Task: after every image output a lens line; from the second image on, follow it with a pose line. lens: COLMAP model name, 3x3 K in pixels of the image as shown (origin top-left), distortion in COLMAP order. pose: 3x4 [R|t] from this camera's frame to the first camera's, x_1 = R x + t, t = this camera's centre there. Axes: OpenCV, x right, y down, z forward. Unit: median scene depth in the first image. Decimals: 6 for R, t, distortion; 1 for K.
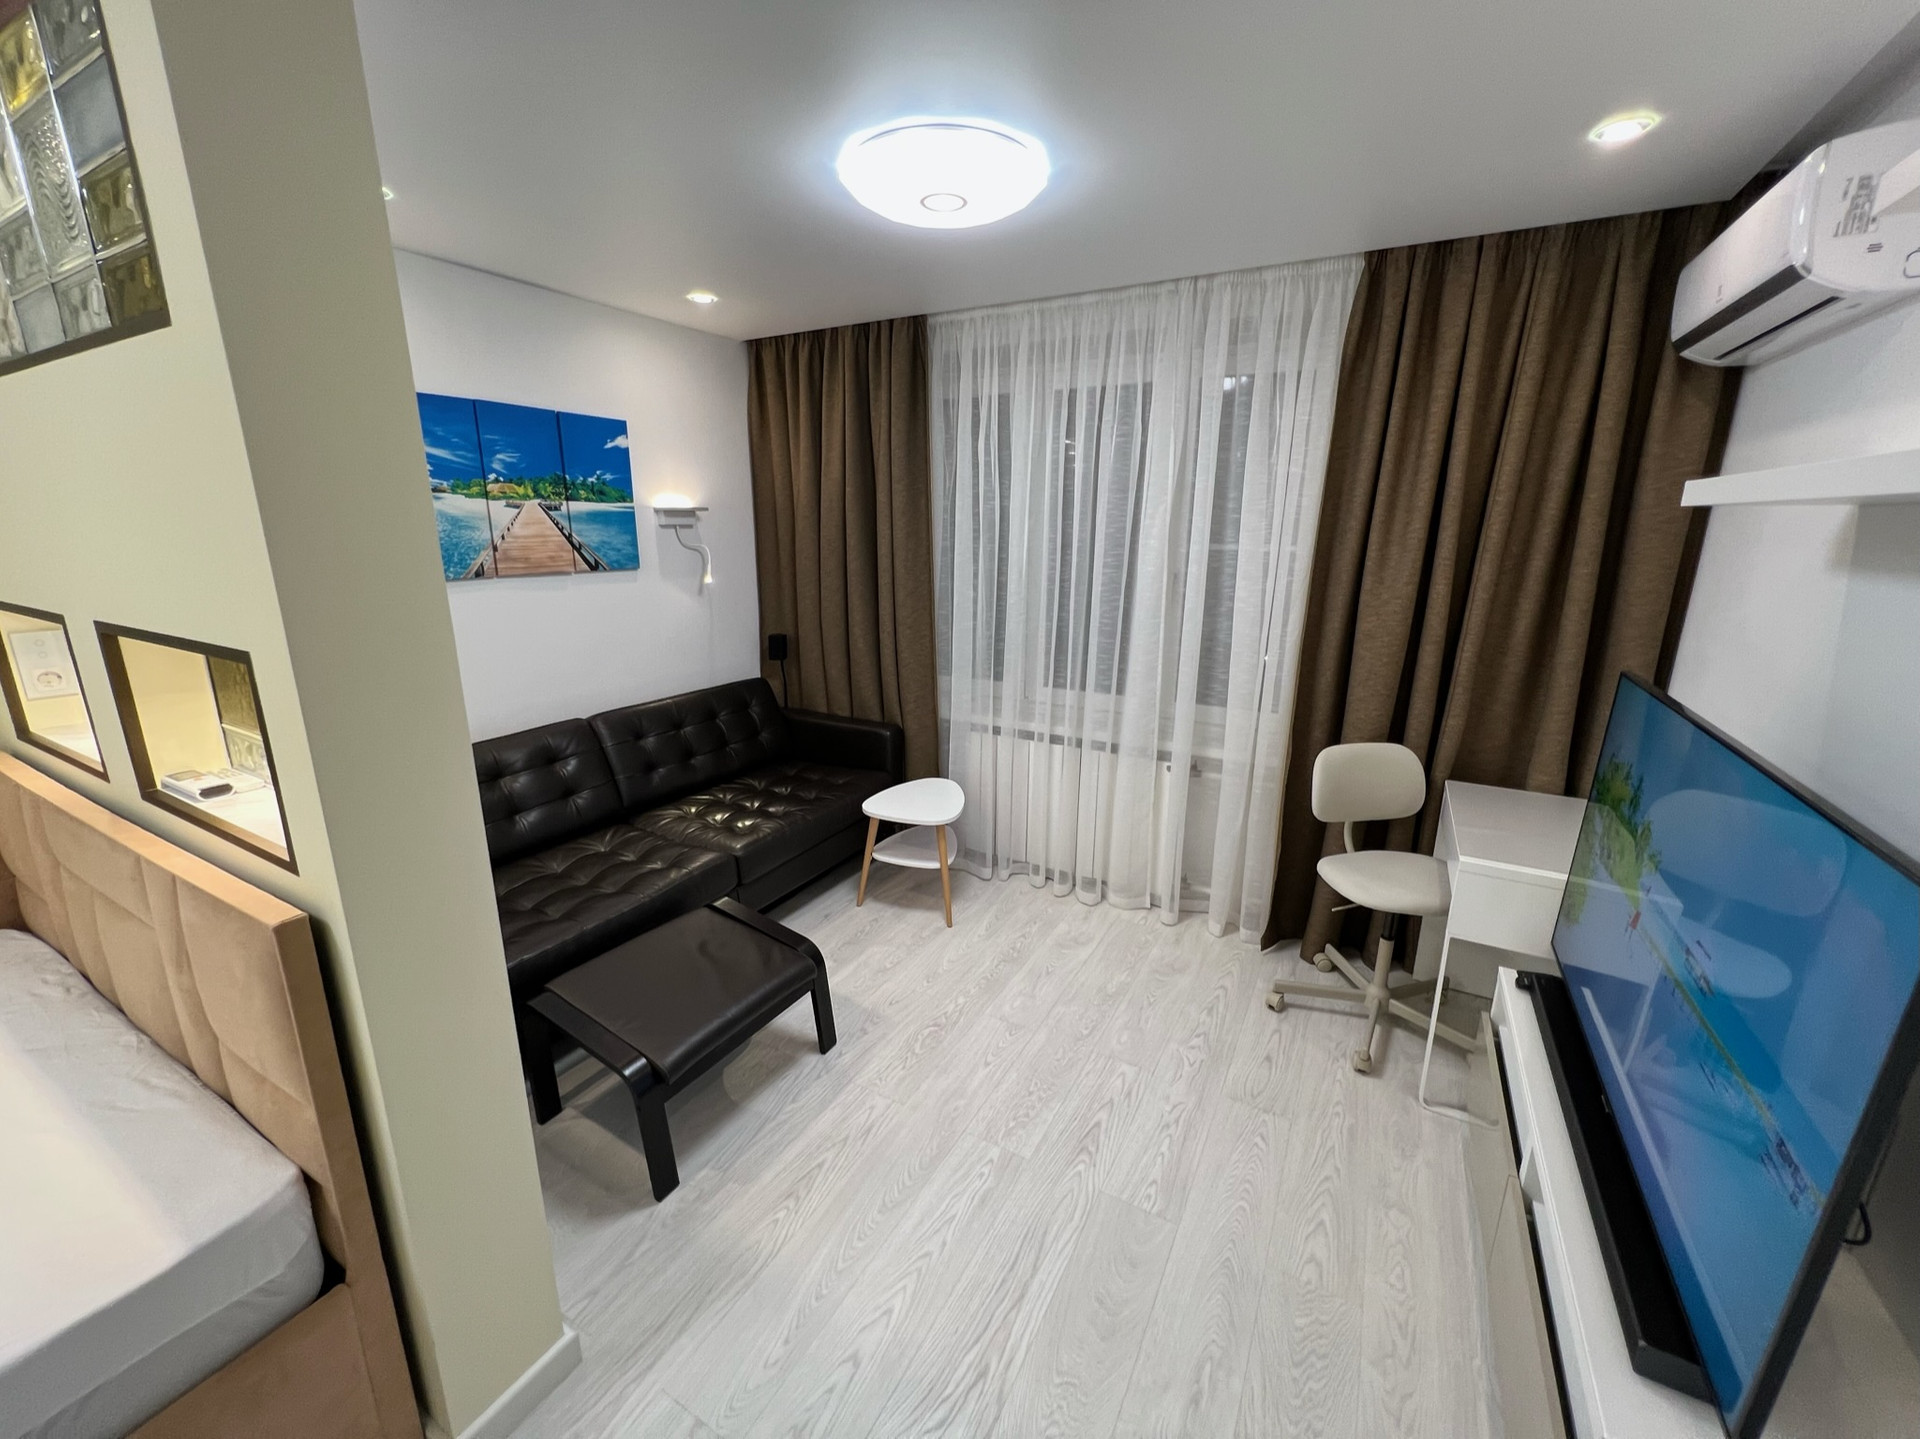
lens RADIAL K [[766.3, 0, 958.8], [0, 766.3, 715.3], [0, 0, 1]] dist [-0.005132, 0.001072]
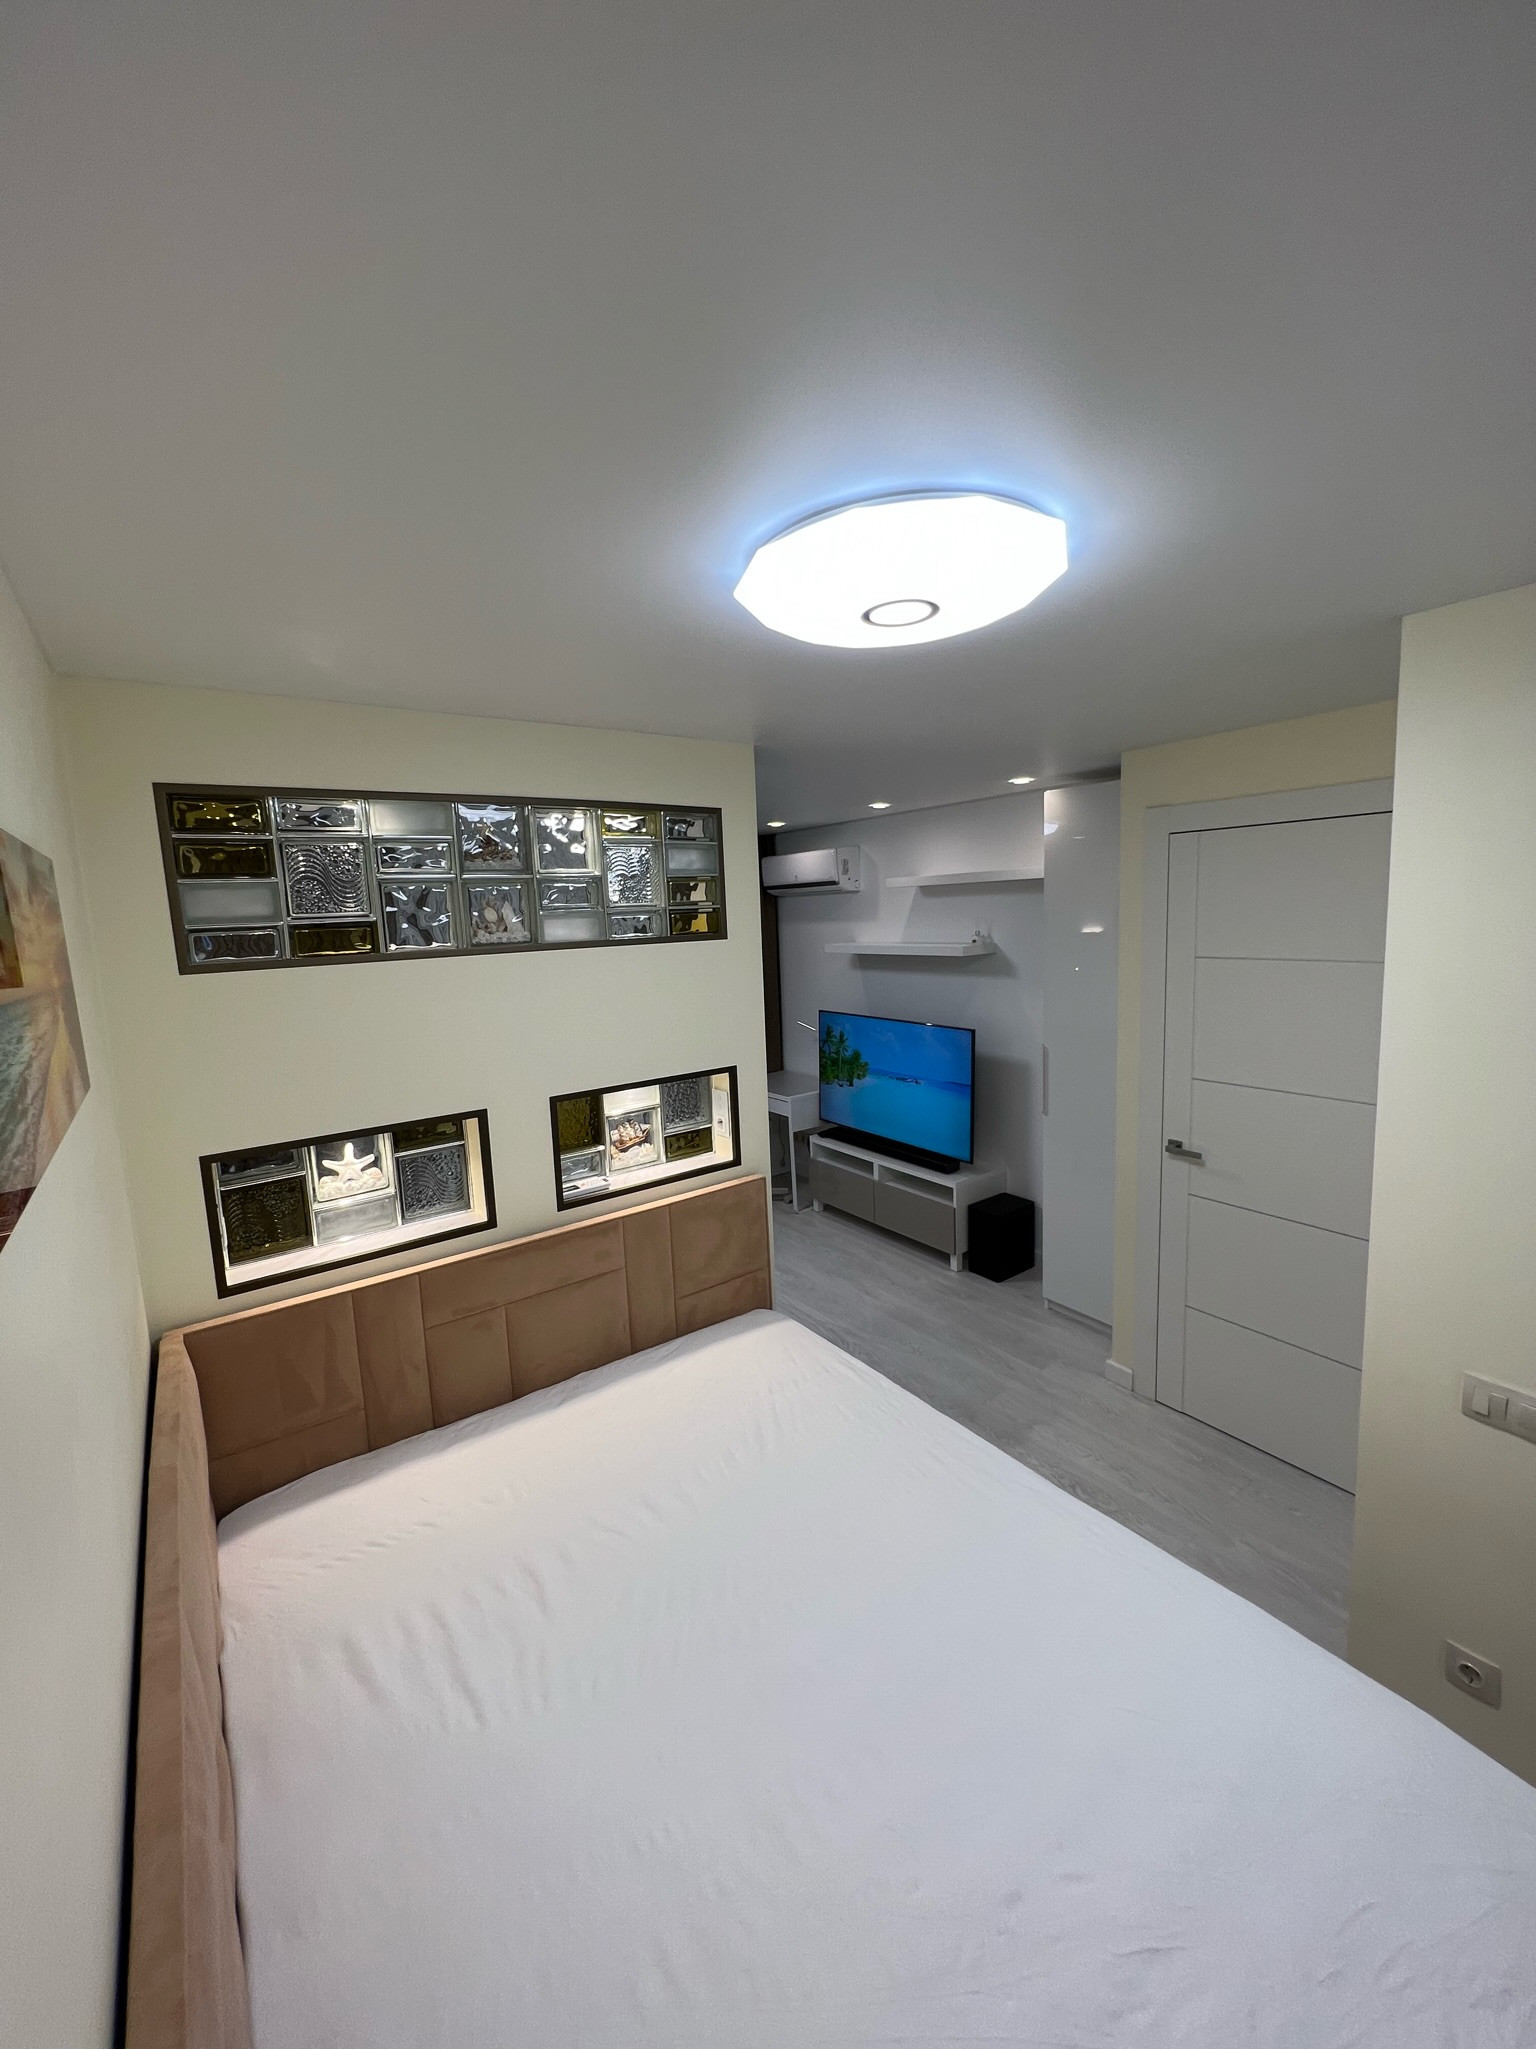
lens RADIAL K [[822.6, 0, 763.4], [0, 822.6, 1023.5], [0, 0, 1]] dist [-0.000625, 0.000159]
pose [[0.422261, -0.146582, 0.894544, -1.400945], [0.266804, 0.963223, 0.031893, -0.119029], [-0.866320, 0.225201, 0.445840, -0.107612]]
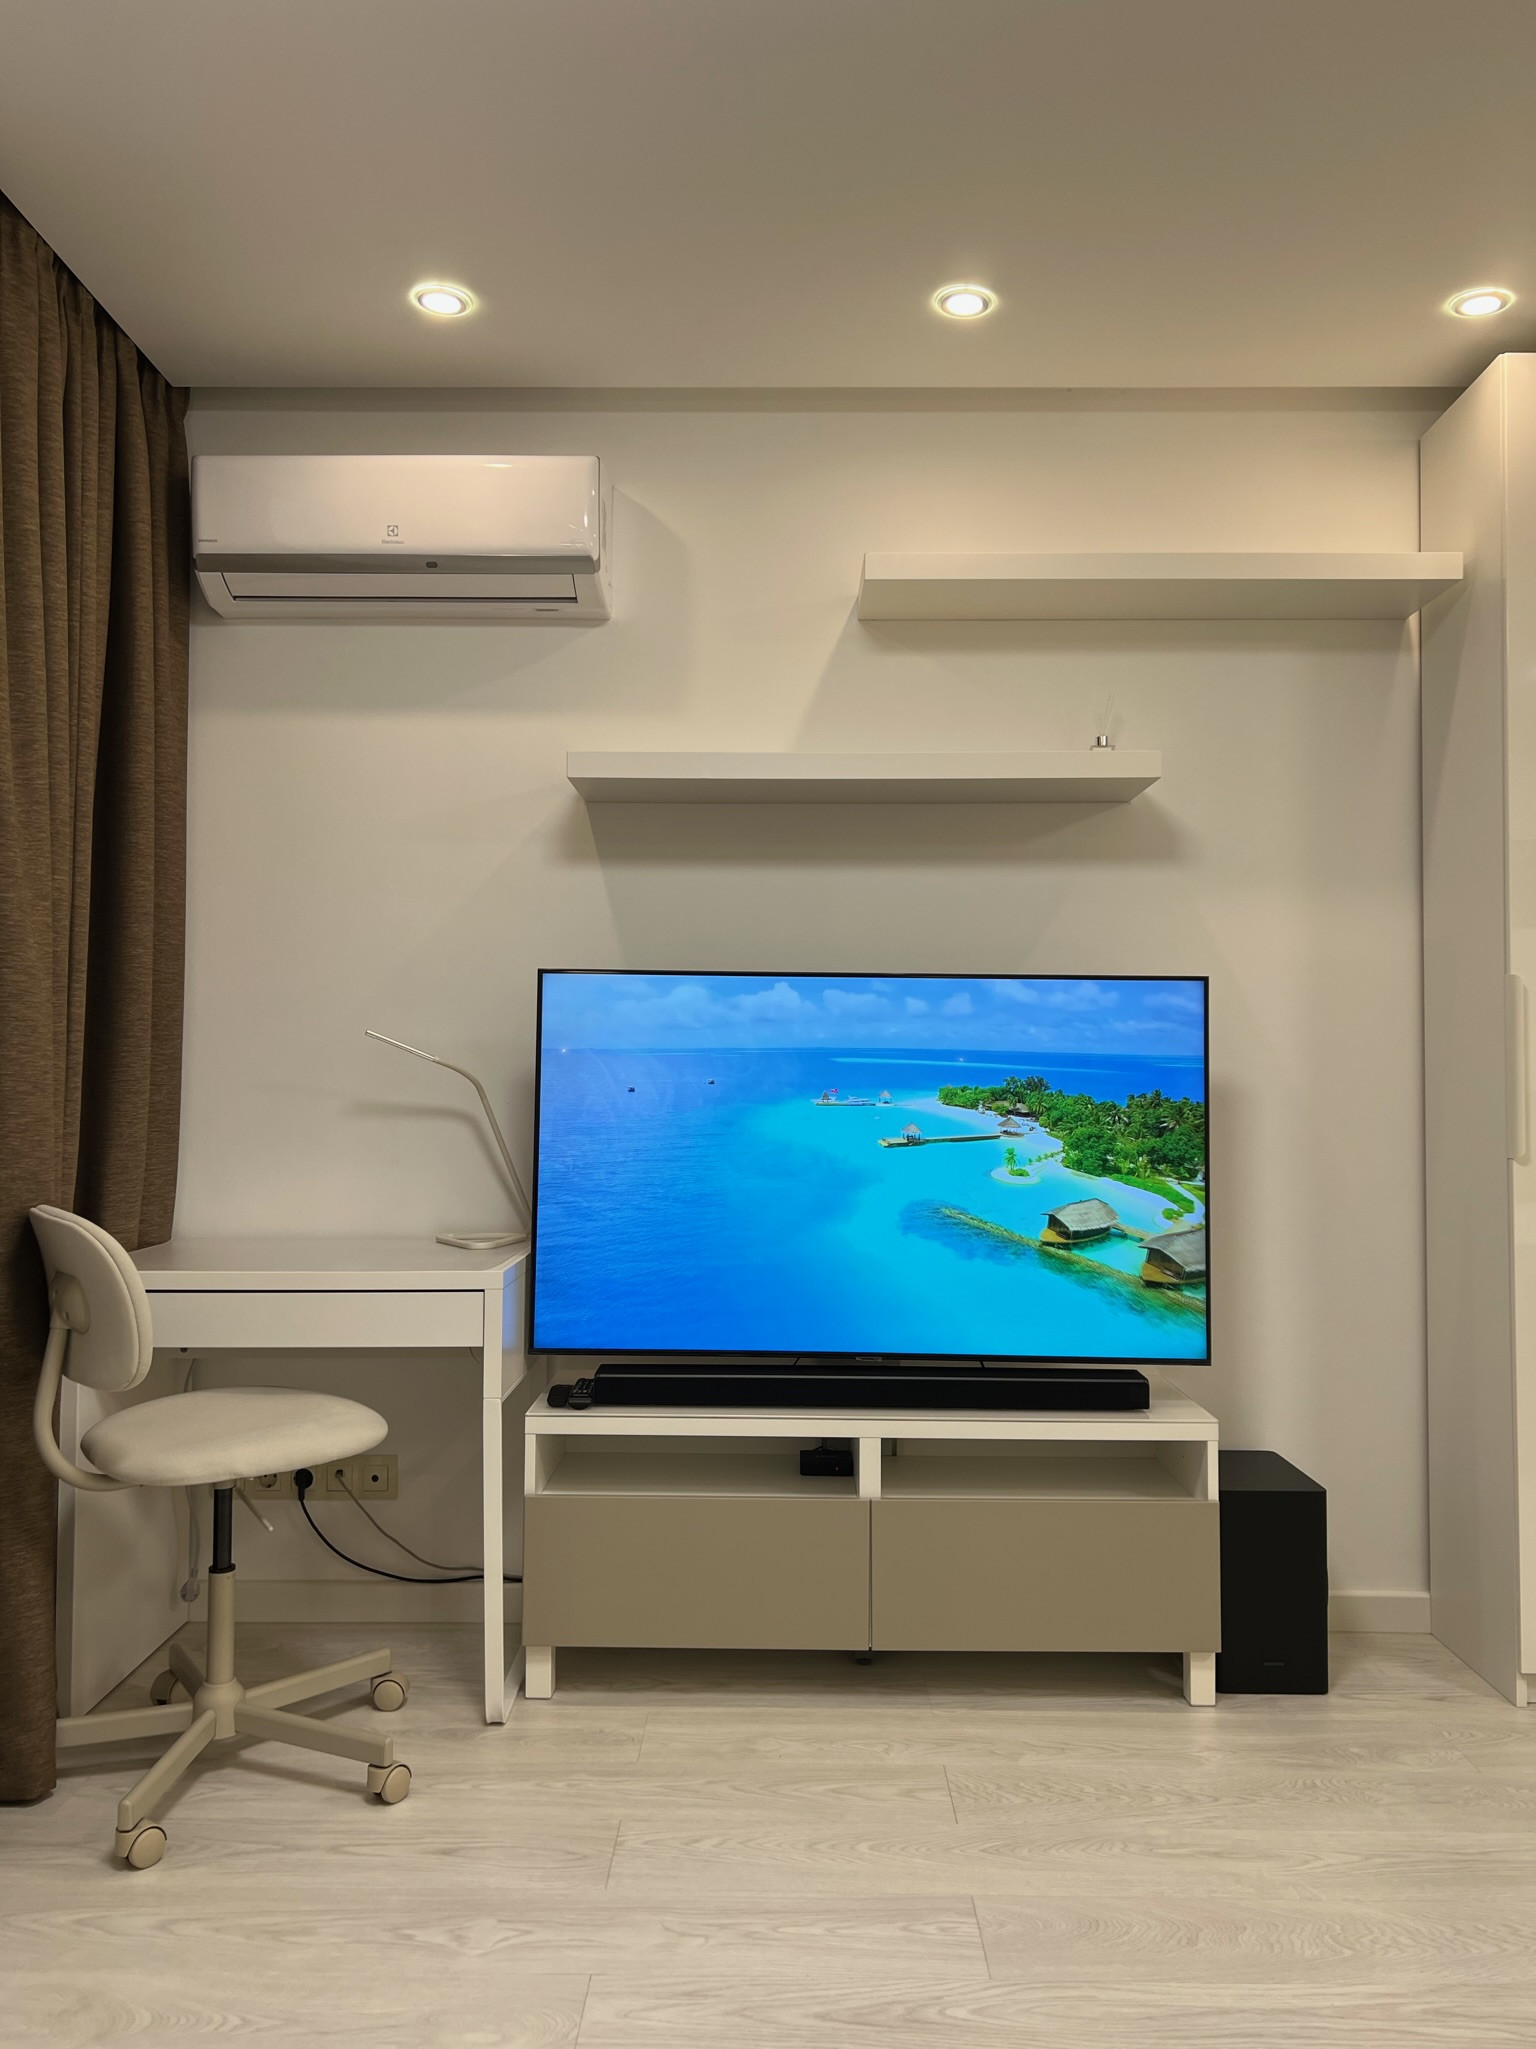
lens RADIAL K [[1537.9, 0, 751.5], [0, 1537.9, 1028.1], [0, 0, 1]] dist [-0.010587, -0.009012]
pose [[-0.468281, 0.018743, 0.883381, -0.500296], [0.212048, 0.972941, 0.091764, -0.073238], [-0.857758, 0.230291, -0.459584, 1.167184]]
